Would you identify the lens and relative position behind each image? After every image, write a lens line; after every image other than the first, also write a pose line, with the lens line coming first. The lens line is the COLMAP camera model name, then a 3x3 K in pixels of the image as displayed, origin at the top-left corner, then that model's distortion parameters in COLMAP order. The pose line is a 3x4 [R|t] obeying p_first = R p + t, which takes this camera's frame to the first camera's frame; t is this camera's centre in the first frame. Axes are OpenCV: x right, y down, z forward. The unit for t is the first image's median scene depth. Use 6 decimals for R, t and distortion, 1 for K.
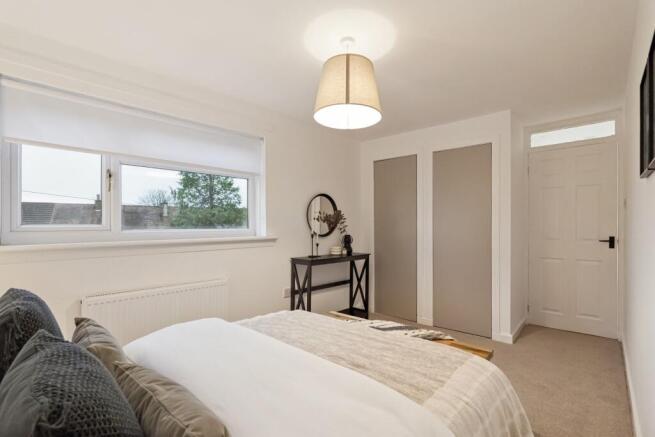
lens RADIAL K [[309.5, 0, 331.5], [0, 309.5, 225.1], [0, 0, 1]] dist [-0.003914, 0.000034]
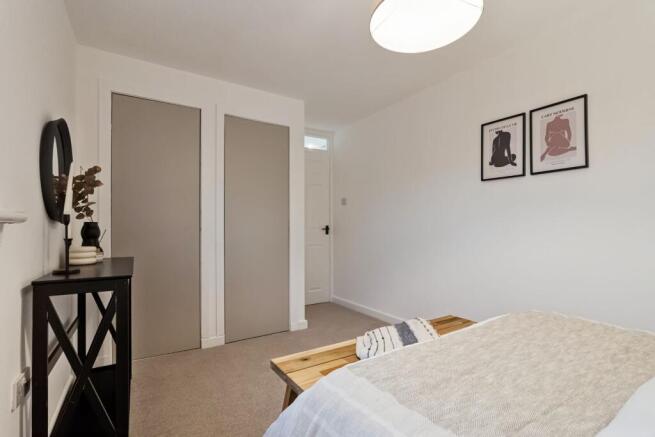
lens RADIAL K [[309.5, 0, 331.5], [0, 309.5, 225.1], [0, 0, 1]] dist [-0.003914, 0.000034]
pose [[0.249610, 0.016862, 0.968200, -0.375040], [0.012060, 0.999717, -0.020520, 0.060889], [-0.968271, 0.016798, 0.249336, 0.625215]]
